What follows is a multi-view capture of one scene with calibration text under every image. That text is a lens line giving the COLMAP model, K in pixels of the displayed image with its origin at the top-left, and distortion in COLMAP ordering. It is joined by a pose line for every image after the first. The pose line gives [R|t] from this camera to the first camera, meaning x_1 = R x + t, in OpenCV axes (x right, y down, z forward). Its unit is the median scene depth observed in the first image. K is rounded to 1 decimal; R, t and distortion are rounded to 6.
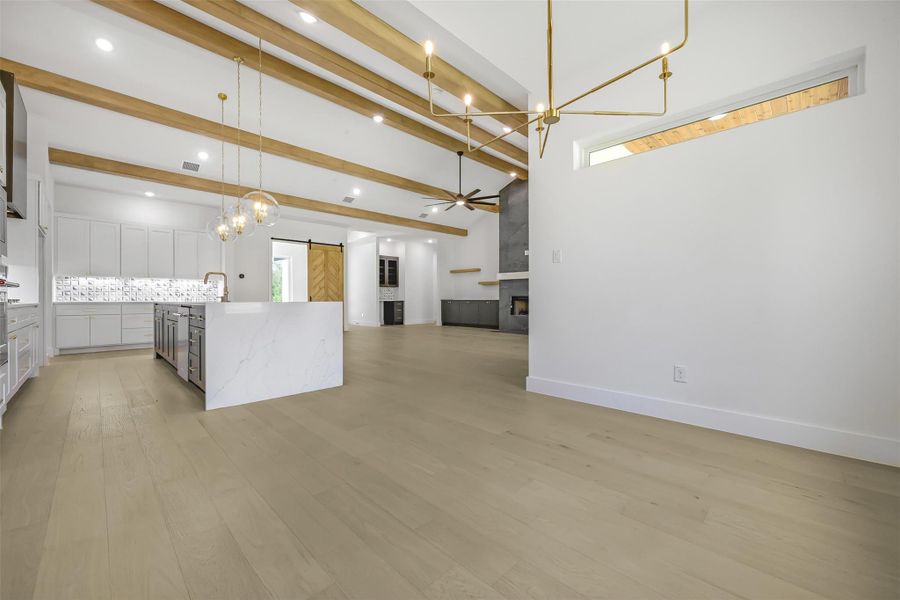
lens RADIAL K [[361.0, 0, 453.7], [0, 361.0, 300.3], [0, 0, 1]] dist [0.000206, 0.001449]
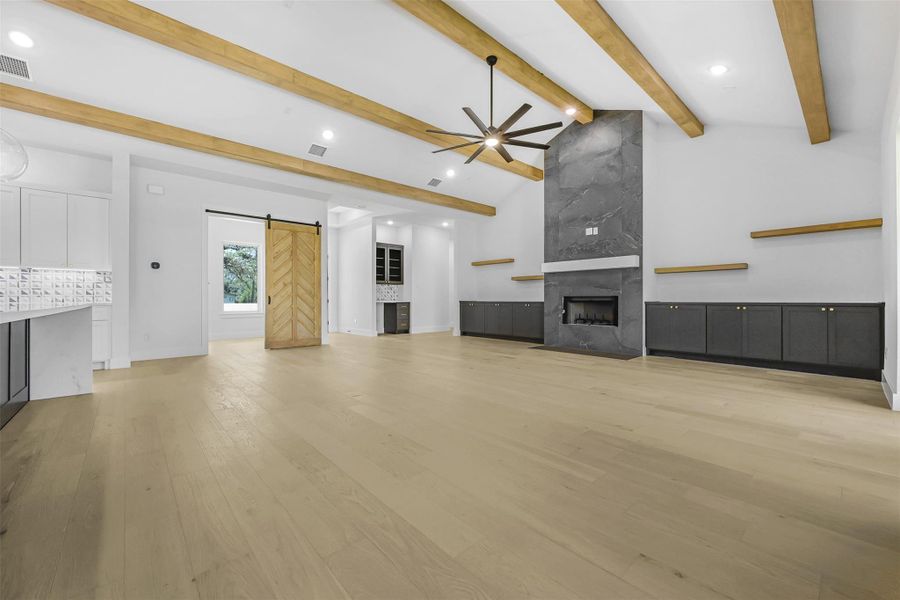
lens RADIAL K [[361.0, 0, 453.8], [0, 361.0, 297.5], [0, 0, 1]] dist [0.000206, 0.001449]
pose [[0.998527, 0.000392, -0.054255, -0.009372], [-0.000943, 0.999948, -0.010134, -0.002829], [0.054248, 0.010170, 0.998476, 0.358794]]
